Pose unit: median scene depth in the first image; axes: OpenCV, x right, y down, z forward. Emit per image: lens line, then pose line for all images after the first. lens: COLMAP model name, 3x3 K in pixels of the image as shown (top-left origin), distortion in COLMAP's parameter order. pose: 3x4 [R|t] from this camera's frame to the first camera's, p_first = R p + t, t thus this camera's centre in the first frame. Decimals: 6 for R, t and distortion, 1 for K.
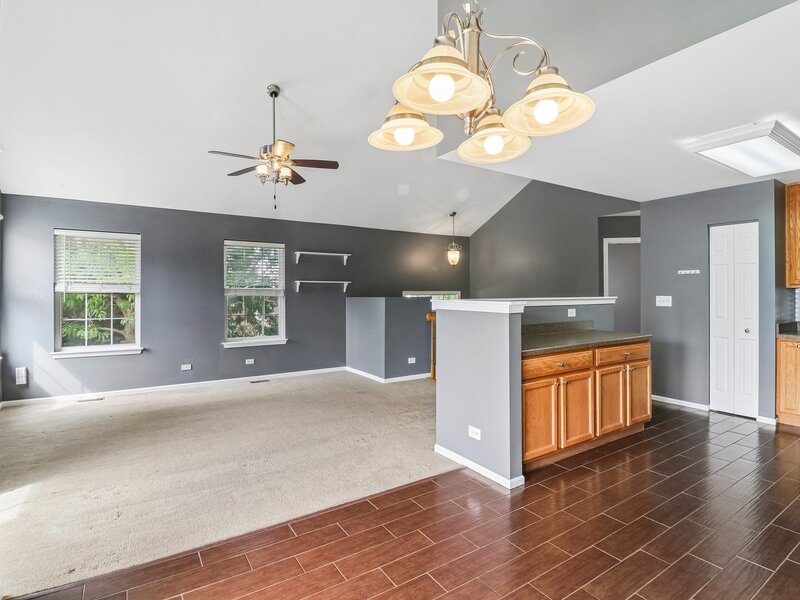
lens RADIAL K [[417.0, 0, 400.1], [0, 417.0, 294.1], [0, 0, 1]] dist [0.001875, -0.015987]
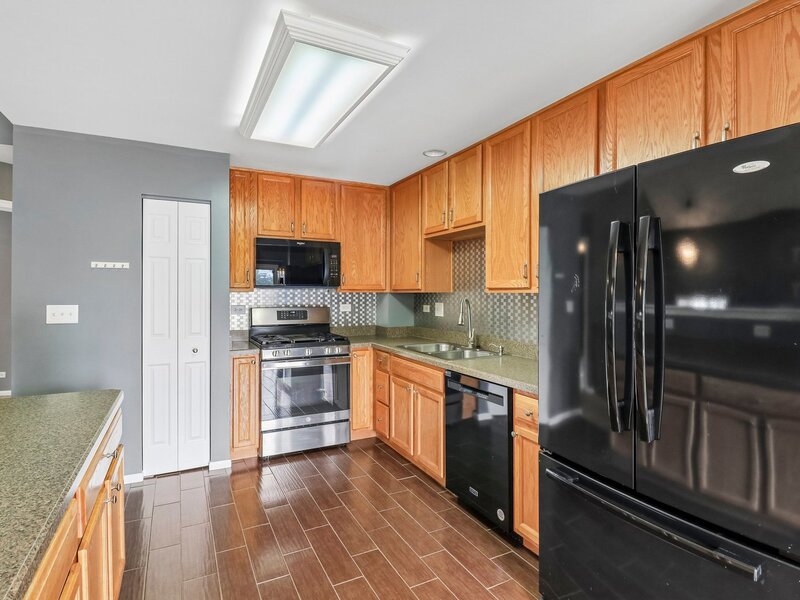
lens RADIAL K [[423.4, 0, 392.9], [0, 423.4, 298.3], [0, 0, 1]] dist [0.021112, -0.000056]
pose [[0.117813, -0.012091, 0.992962, 0.122052], [0.006115, 0.999916, 0.011450, -0.009092], [-0.993017, 0.004723, 0.117877, 0.532238]]
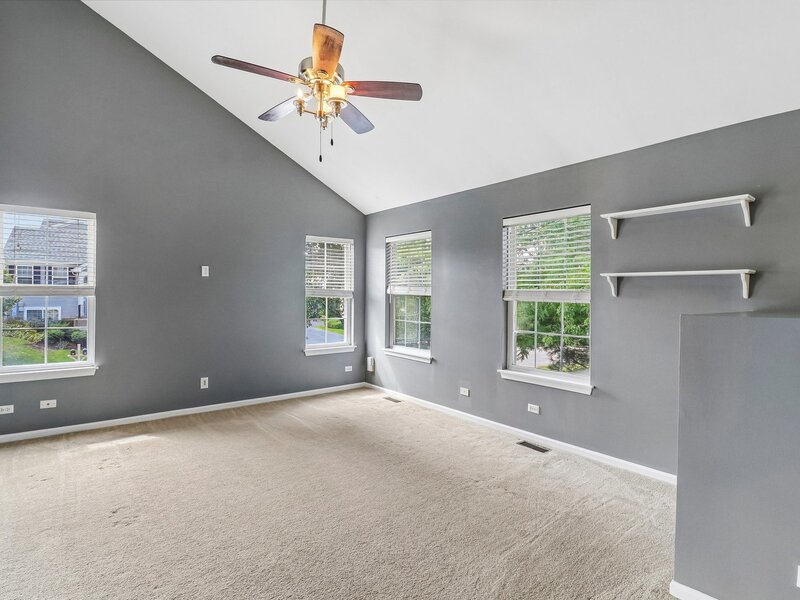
lens RADIAL K [[422.5, 0, 401.0], [0, 422.5, 289.4], [0, 0, 1]] dist [0.003084, -0.016513]
pose [[0.092519, -0.009701, -0.995664, 0.320145], [-0.013615, 0.999847, -0.011007, -0.006663], [0.995618, 0.014575, 0.092373, 1.004185]]
